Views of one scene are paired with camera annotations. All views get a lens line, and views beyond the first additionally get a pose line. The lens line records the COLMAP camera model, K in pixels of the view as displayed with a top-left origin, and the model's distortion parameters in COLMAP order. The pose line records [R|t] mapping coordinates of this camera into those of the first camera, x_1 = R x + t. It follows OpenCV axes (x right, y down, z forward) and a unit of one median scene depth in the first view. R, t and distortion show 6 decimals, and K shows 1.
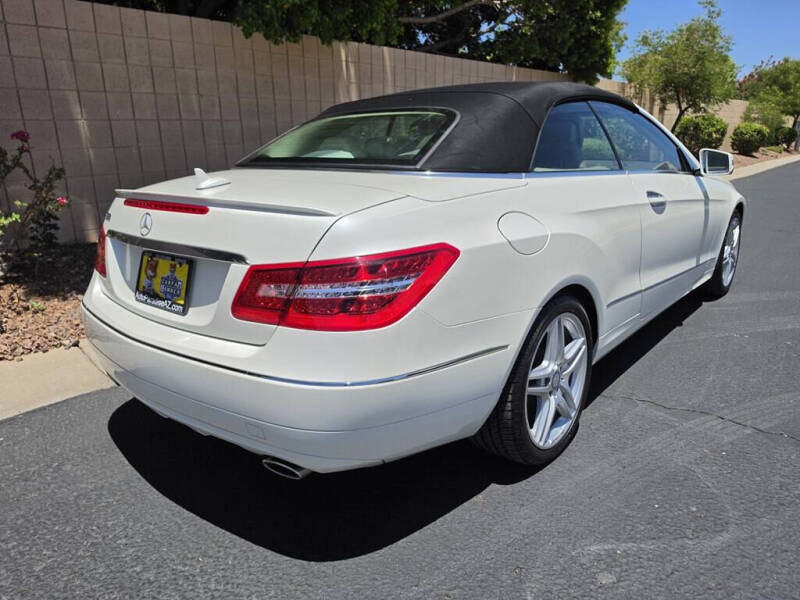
lens RADIAL K [[569.1, 0, 407.8], [0, 569.1, 304.6], [0, 0, 1]] dist [0.029215, -0.034480]
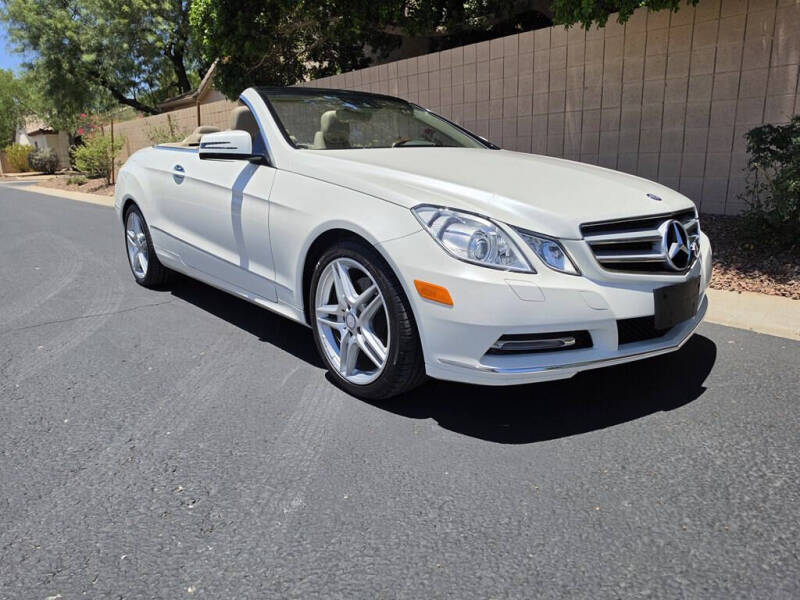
lens RADIAL K [[550.3, 0, 402.3], [0, 550.3, 292.4], [0, 0, 1]] dist [0.068023, -0.092058]
pose [[-0.174630, 0.259038, -0.949949, 1.974451], [-0.255973, 0.919659, 0.297834, -0.537866], [0.950780, 0.295172, -0.094294, 2.055636]]
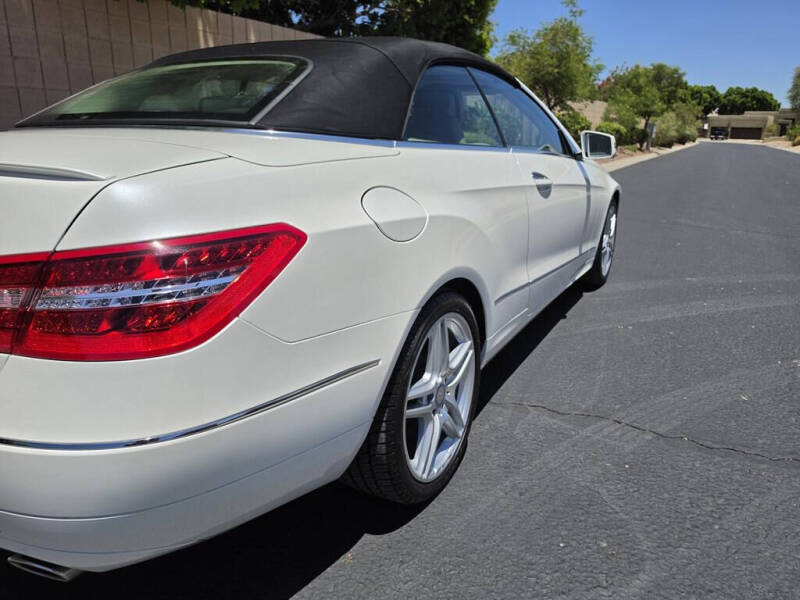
lens RADIAL K [[565.0, 0, 400.0], [0, 565.0, 300.0], [0, 0, 1]] dist [0.042672, -0.048214]
pose [[0.982429, -0.026886, 0.184692, 0.054509], [0.026366, 0.999638, 0.005272, -0.009694], [-0.184767, -0.000310, 0.982782, 0.203642]]
